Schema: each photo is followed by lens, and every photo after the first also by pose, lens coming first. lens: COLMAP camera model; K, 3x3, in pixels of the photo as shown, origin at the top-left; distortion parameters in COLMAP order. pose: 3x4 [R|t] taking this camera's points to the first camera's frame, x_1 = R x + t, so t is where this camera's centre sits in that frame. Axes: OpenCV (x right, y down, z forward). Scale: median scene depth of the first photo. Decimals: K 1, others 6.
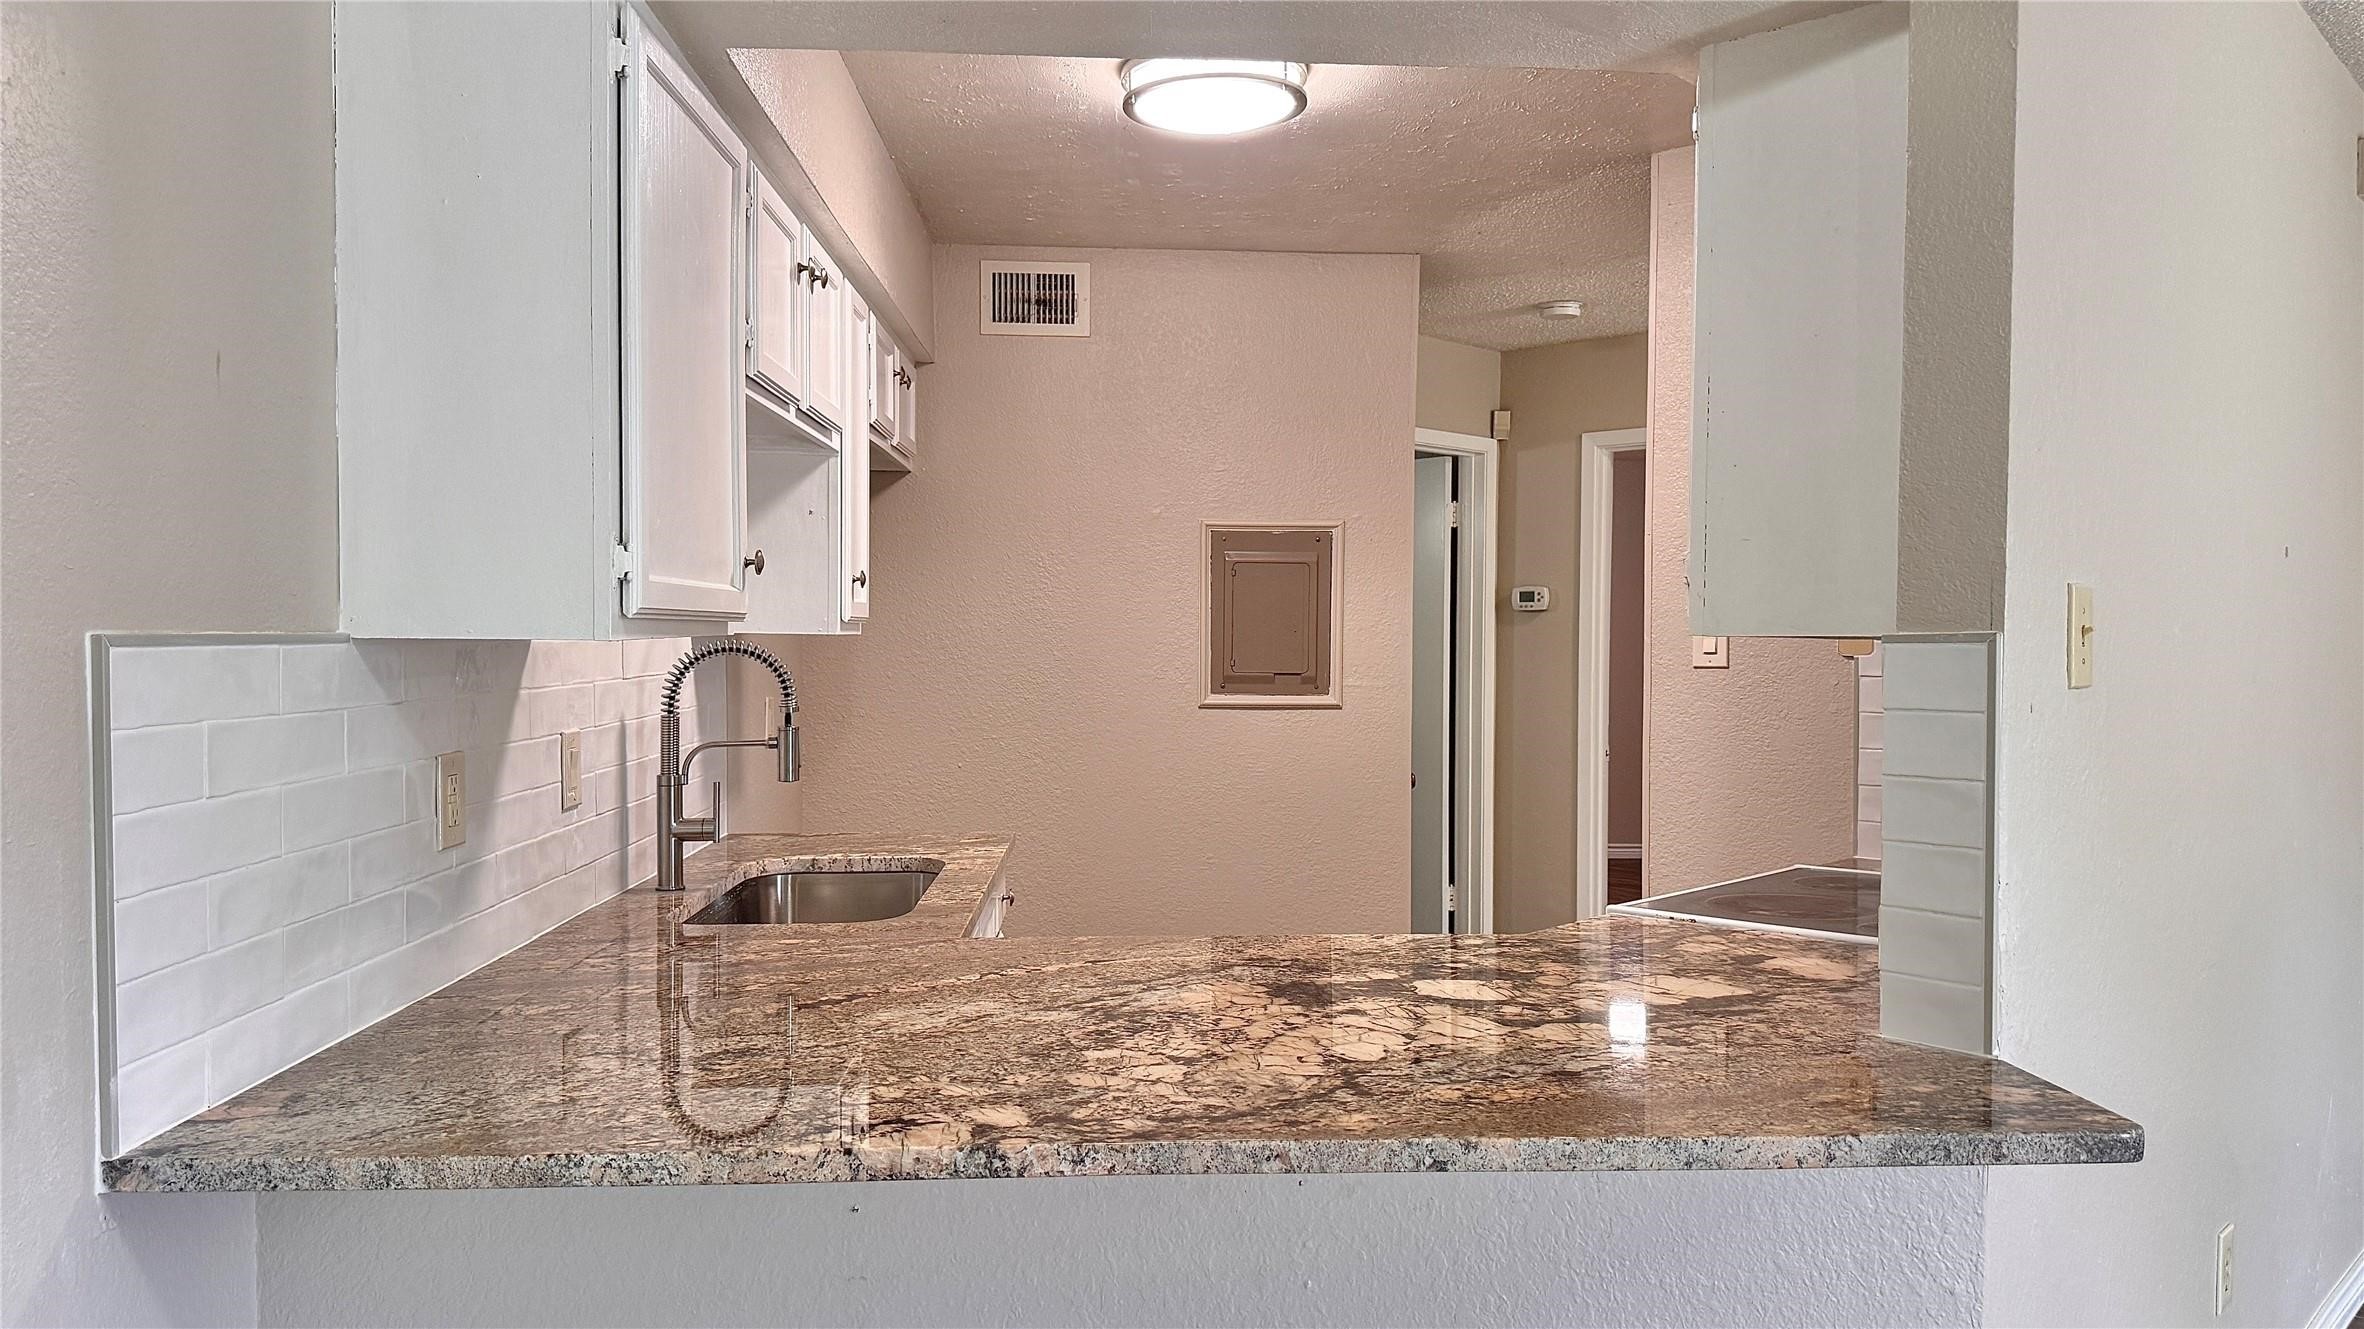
lens RADIAL K [[1660.2, 0, 1205.2], [0, 1660.2, 673.5], [0, 0, 1]] dist [0.051031, -0.041343]
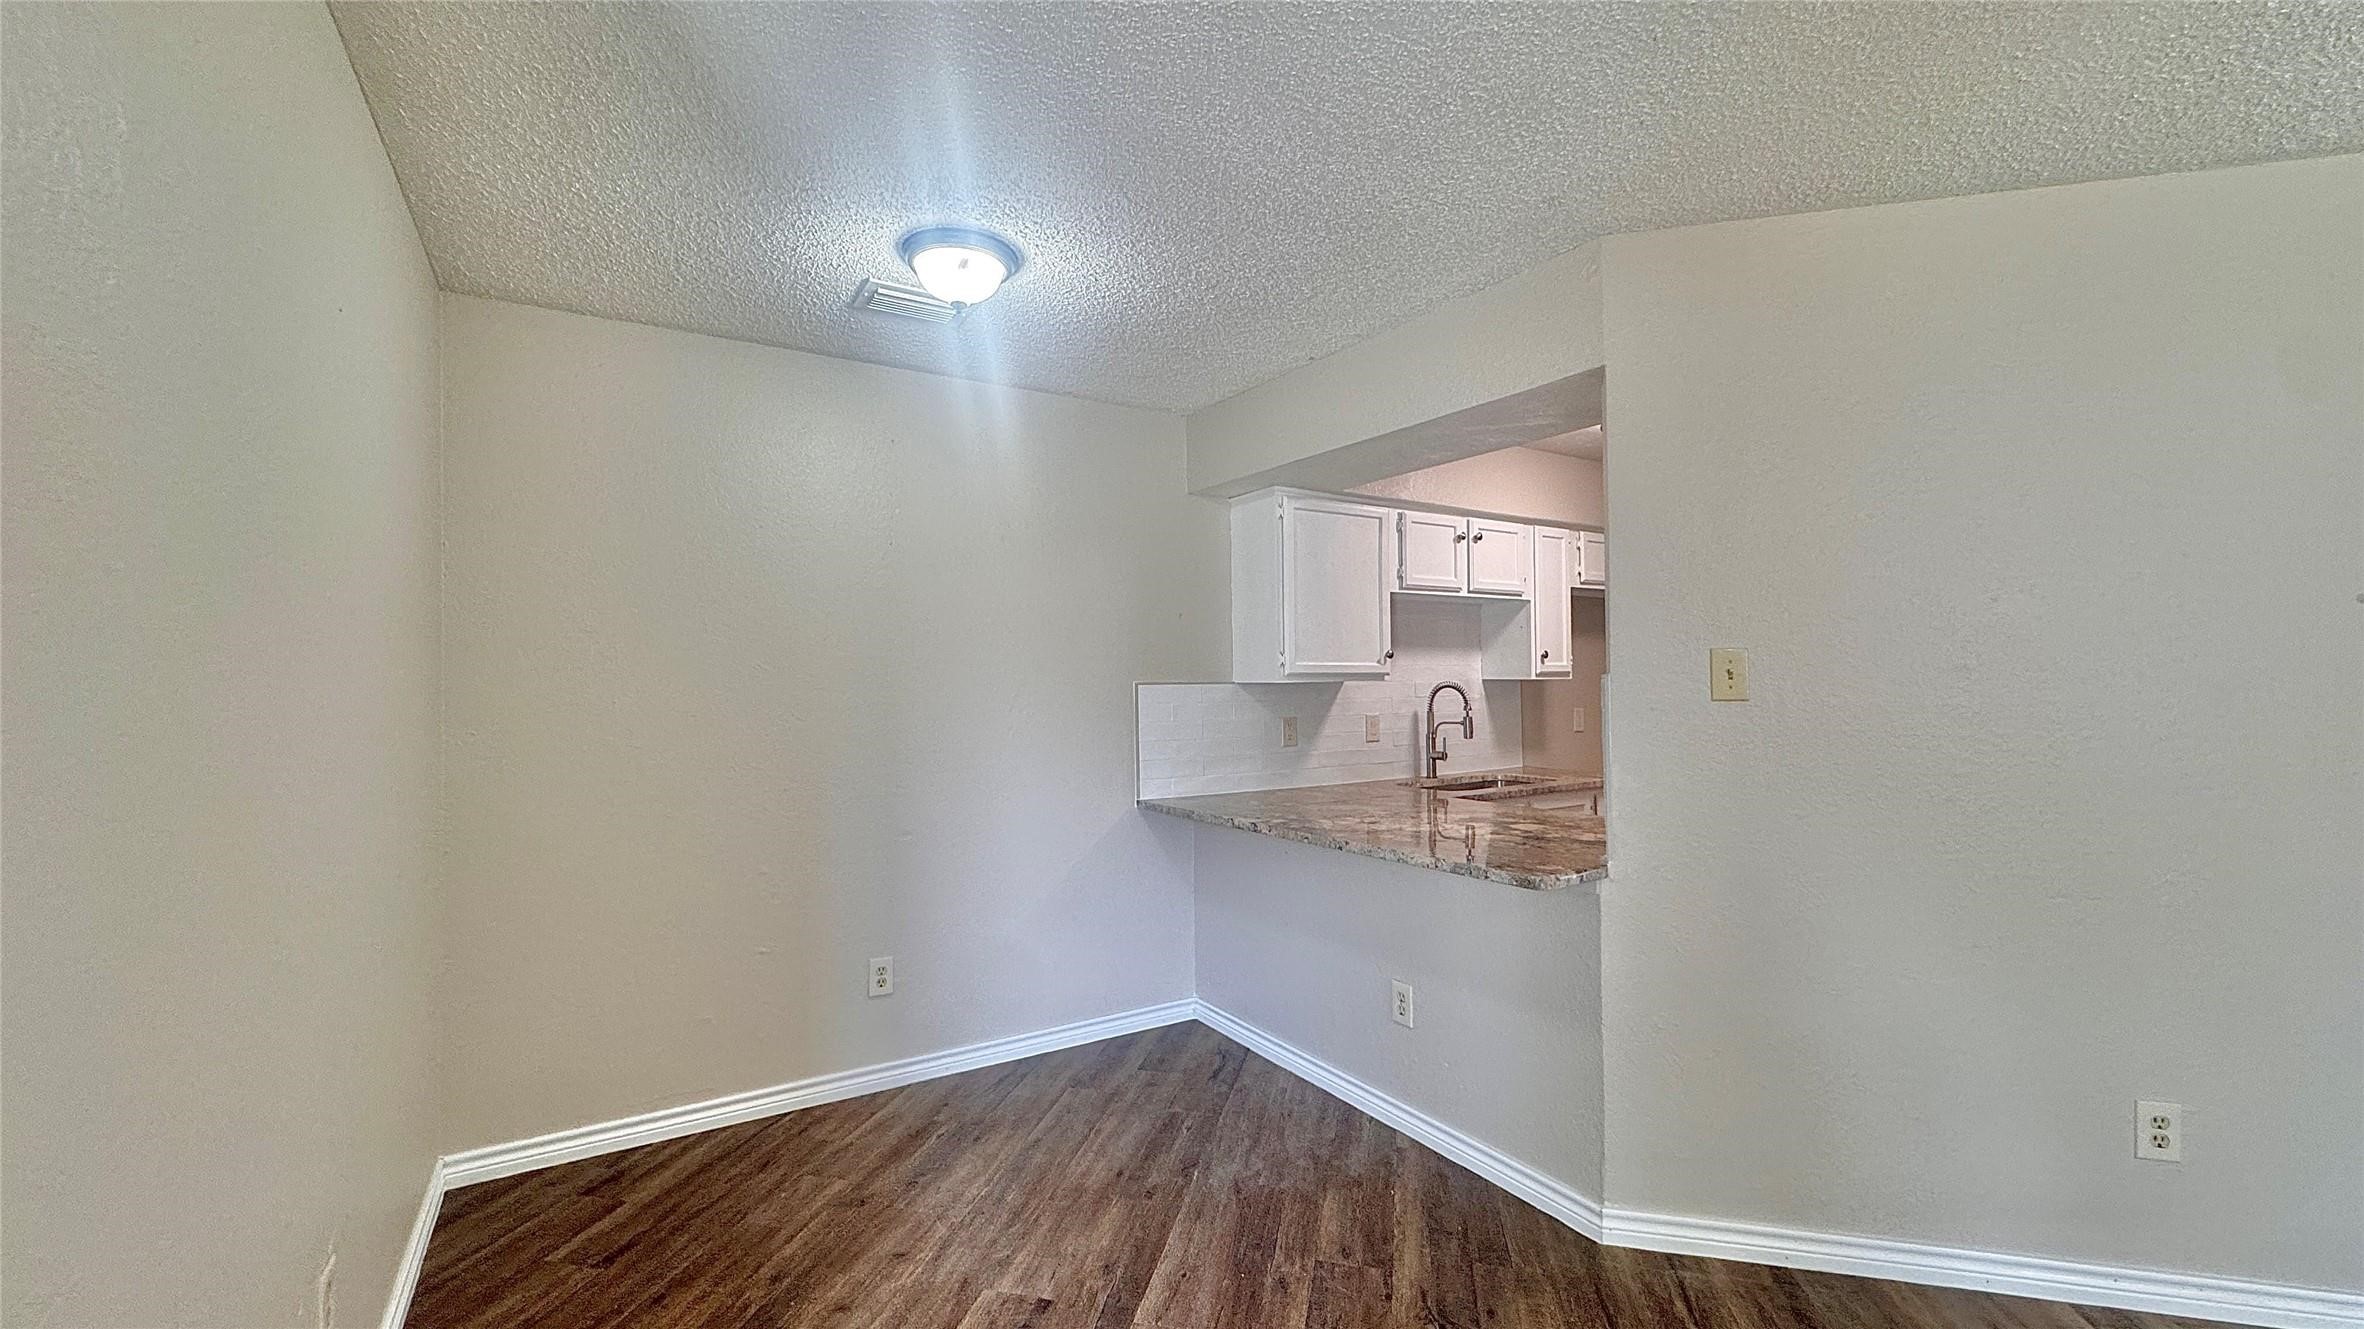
lens RADIAL K [[944.2, 0, 1185.8], [0, 944.2, 652.0], [0, 0, 1]] dist [-0.007180, 0.001409]
pose [[0.487648, -0.033629, -0.872392, 0.787681], [-0.011988, 0.998906, -0.045207, 0.003977], [0.872958, 0.032503, 0.486712, -0.060692]]
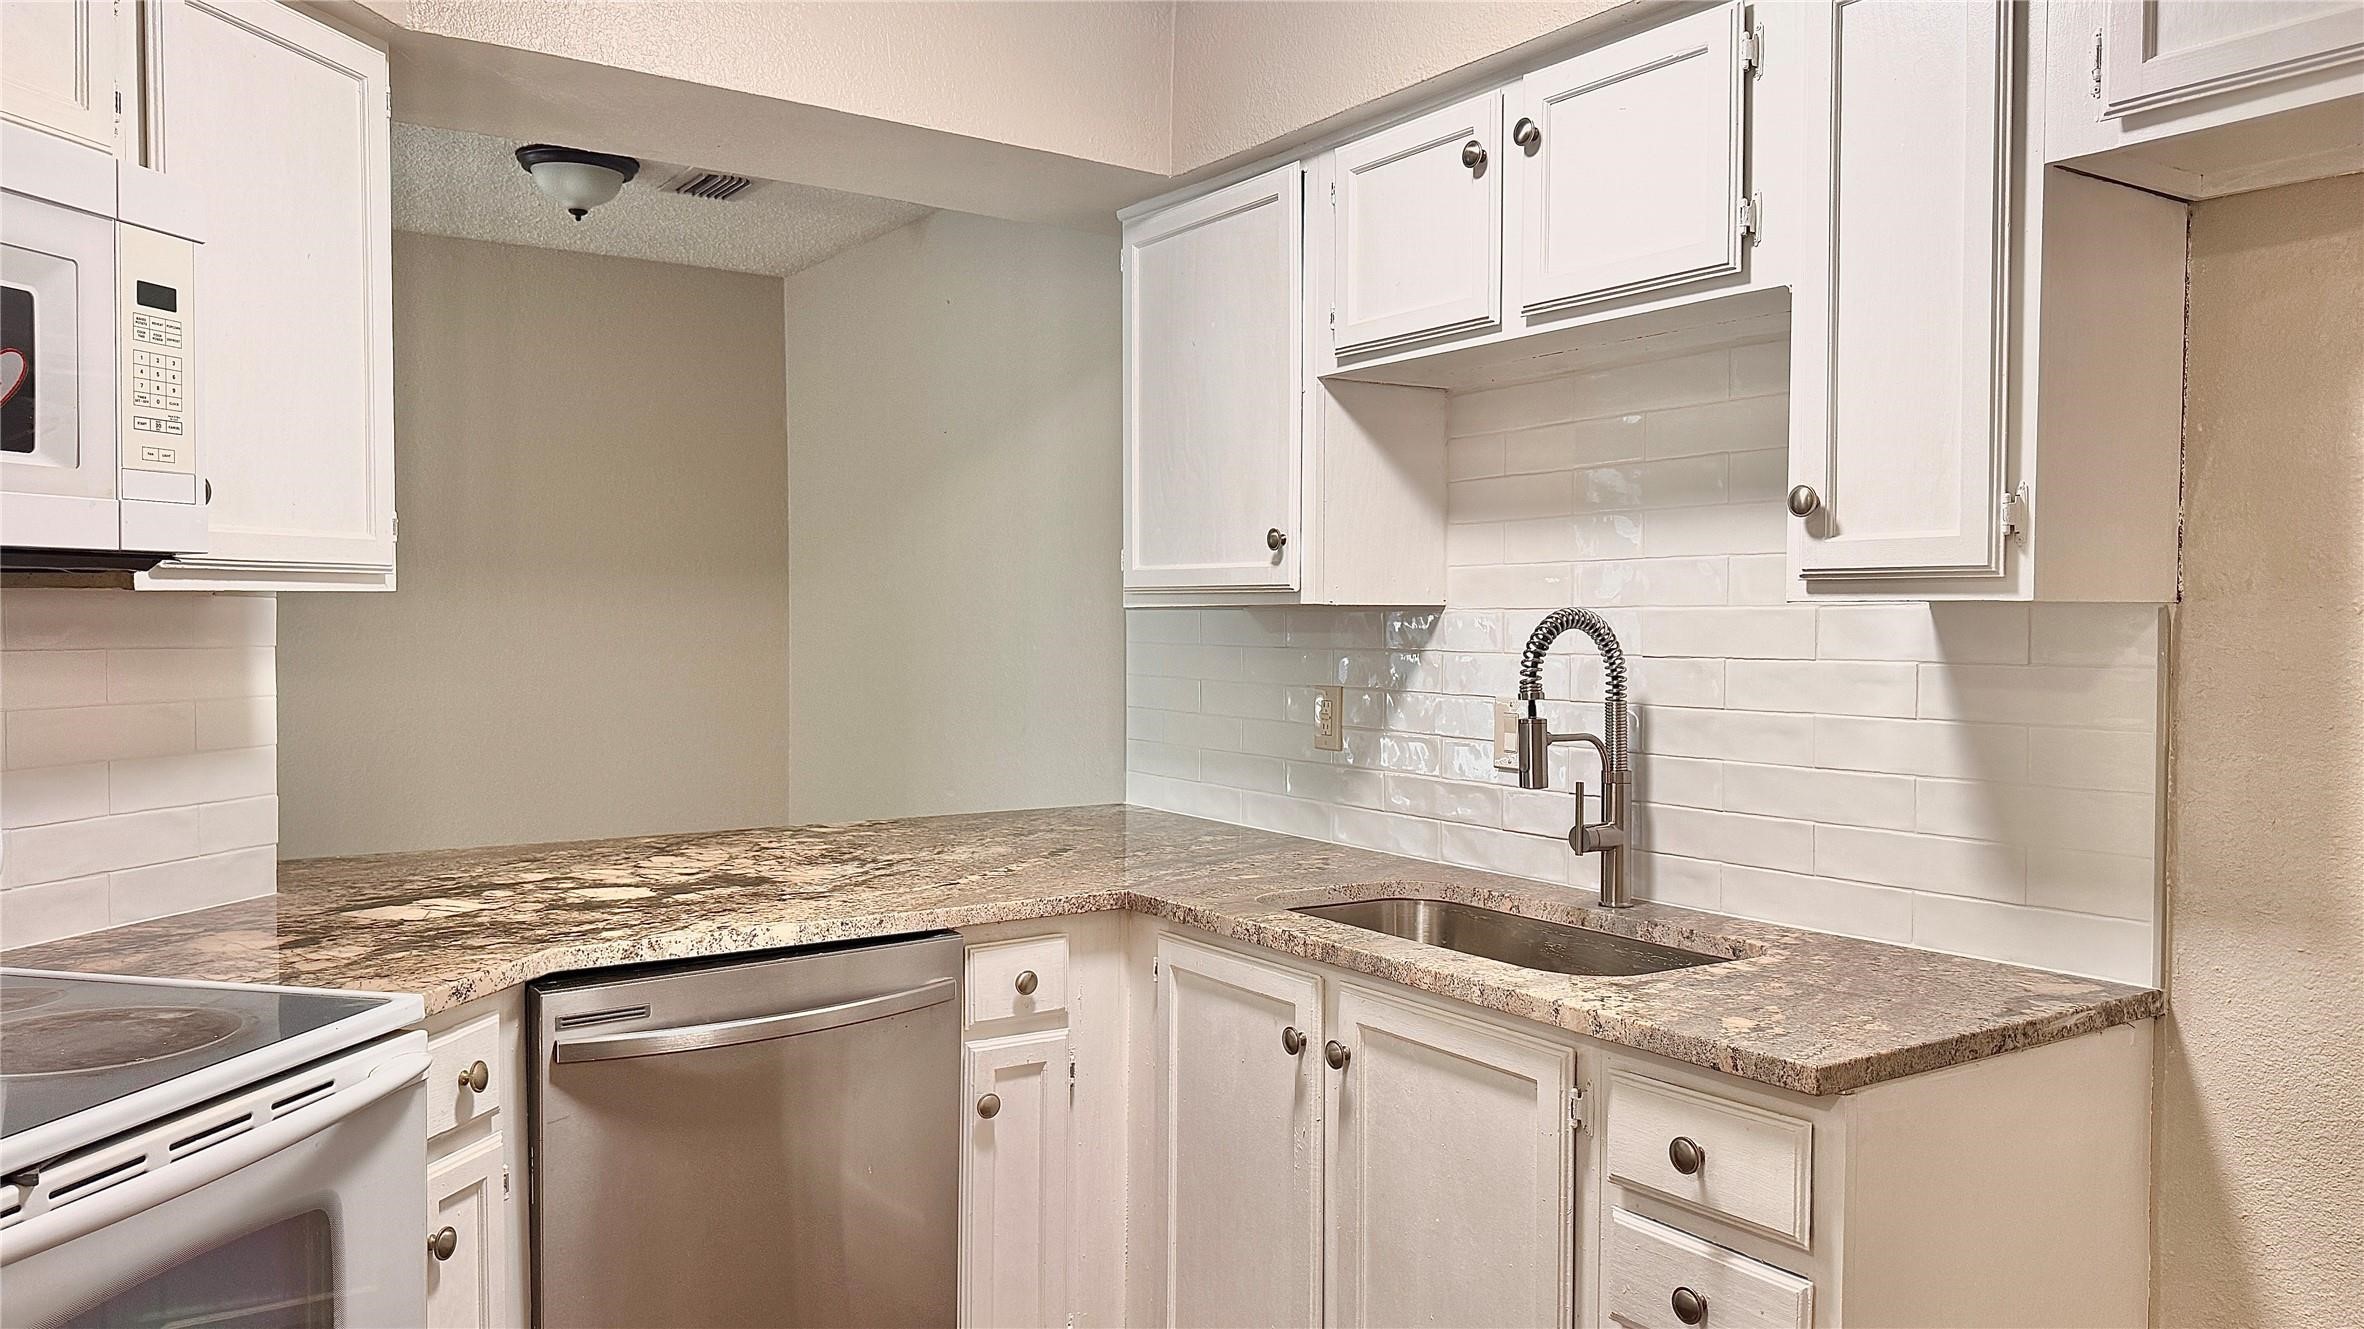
lens RADIAL K [[1660.2, 0, 1191.1], [0, 1660.2, 669.7], [0, 0, 1]] dist [0.051031, -0.041343]
pose [[-0.854380, 0.010425, -0.519544, 0.302310], [-0.020024, 0.998396, 0.052964, -0.030247], [0.519263, 0.055655, -0.852801, 1.604753]]
